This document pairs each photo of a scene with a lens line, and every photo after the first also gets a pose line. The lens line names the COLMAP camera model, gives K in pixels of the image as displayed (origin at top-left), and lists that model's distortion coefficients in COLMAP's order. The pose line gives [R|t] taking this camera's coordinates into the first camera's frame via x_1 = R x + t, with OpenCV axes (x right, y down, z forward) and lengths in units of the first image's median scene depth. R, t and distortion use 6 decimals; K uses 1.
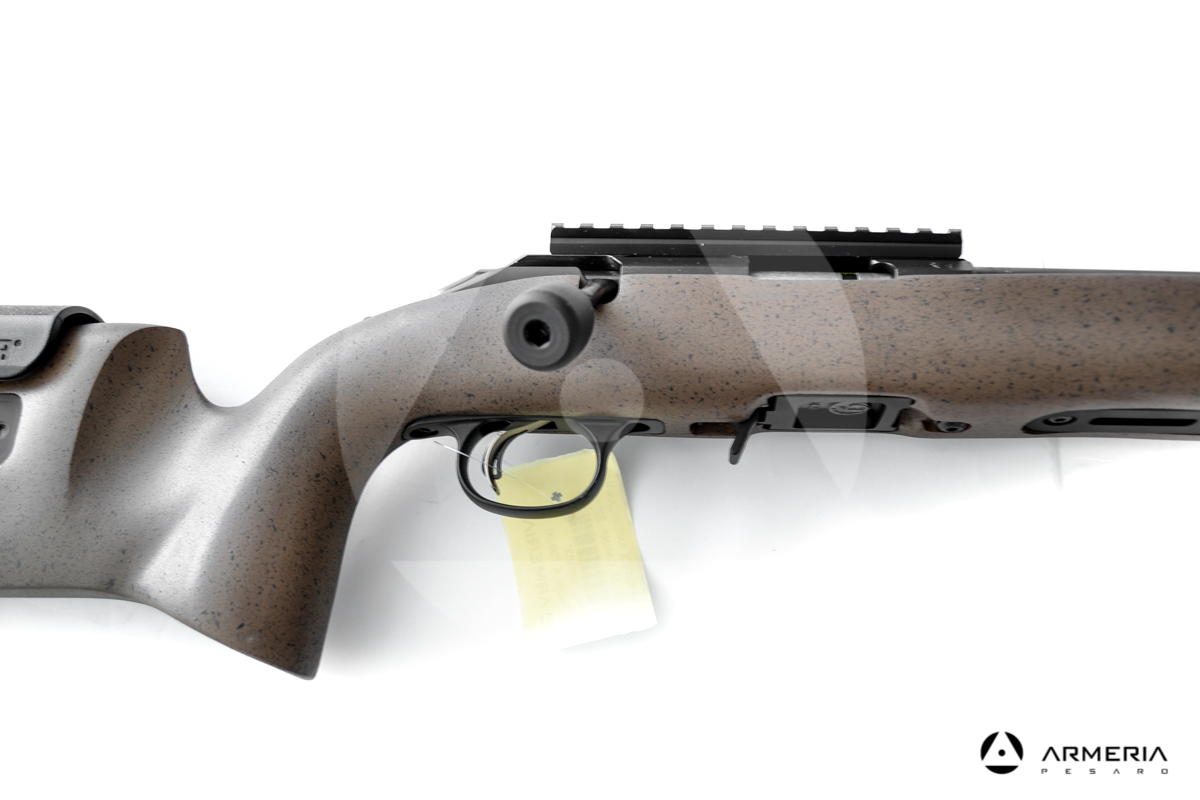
lens RADIAL K [[999.1, 0, 594.0], [0, 999.1, 407.8], [0, 0, 1]] dist [-0.066922, -0.000610]
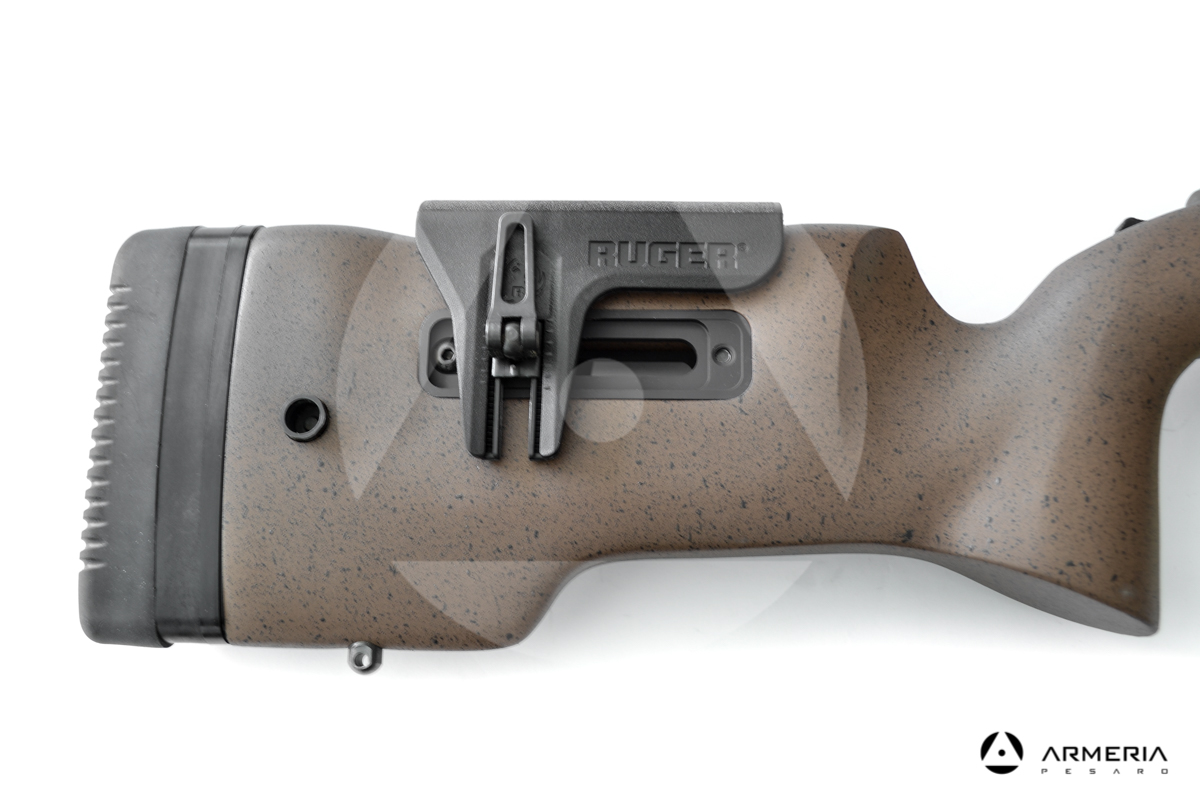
lens RADIAL K [[1127.8, 0, 609.8], [0, 1127.8, 407.7], [0, 0, 1]] dist [-0.073143, 0.000000]
pose [[0.998804, -0.016107, 0.046167, -0.783895], [0.013030, 0.997721, 0.066204, 0.003750], [-0.047128, -0.065523, 0.996738, 0.065172]]
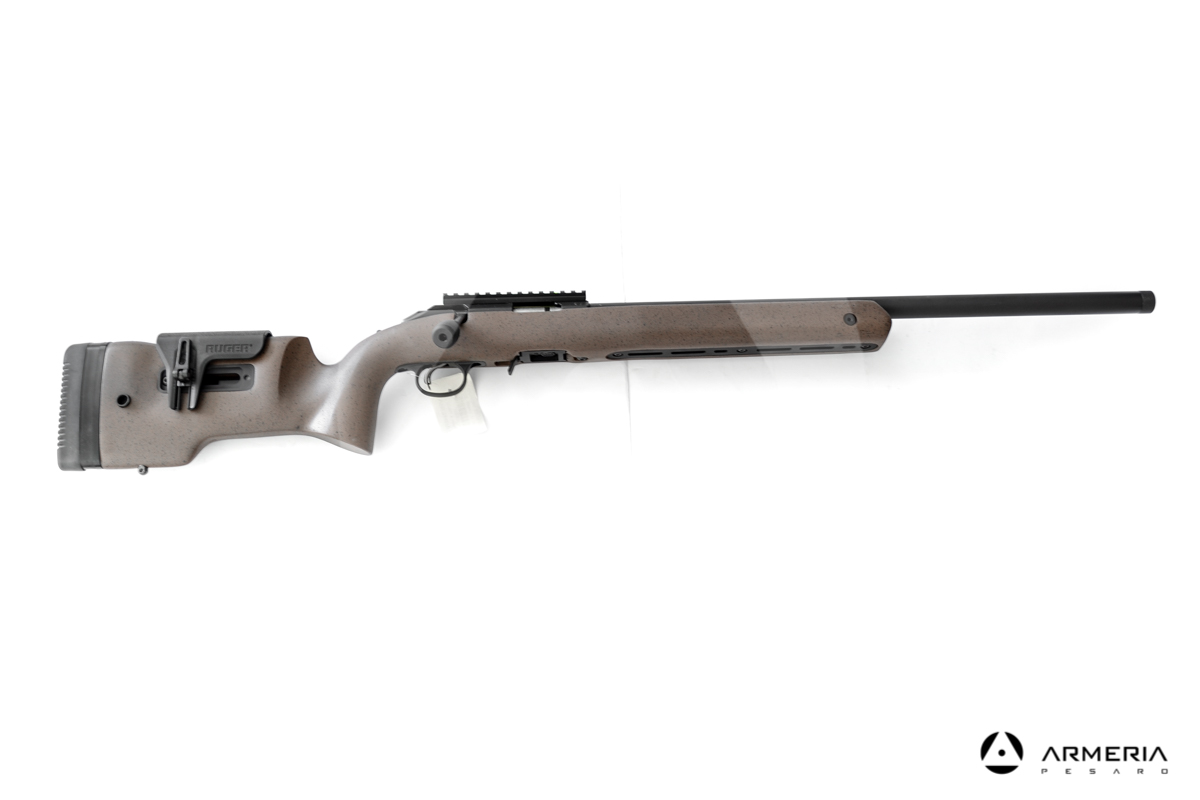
lens RADIAL K [[1127.8, 0, 595.1], [0, 1127.8, 393.7], [0, 0, 1]] dist [-0.073143, 0.000000]
pose [[0.992490, -0.053115, 0.110190, 0.019482], [0.048147, 0.997721, 0.047270, -0.034903], [-0.112450, -0.041610, 0.992786, -2.375641]]
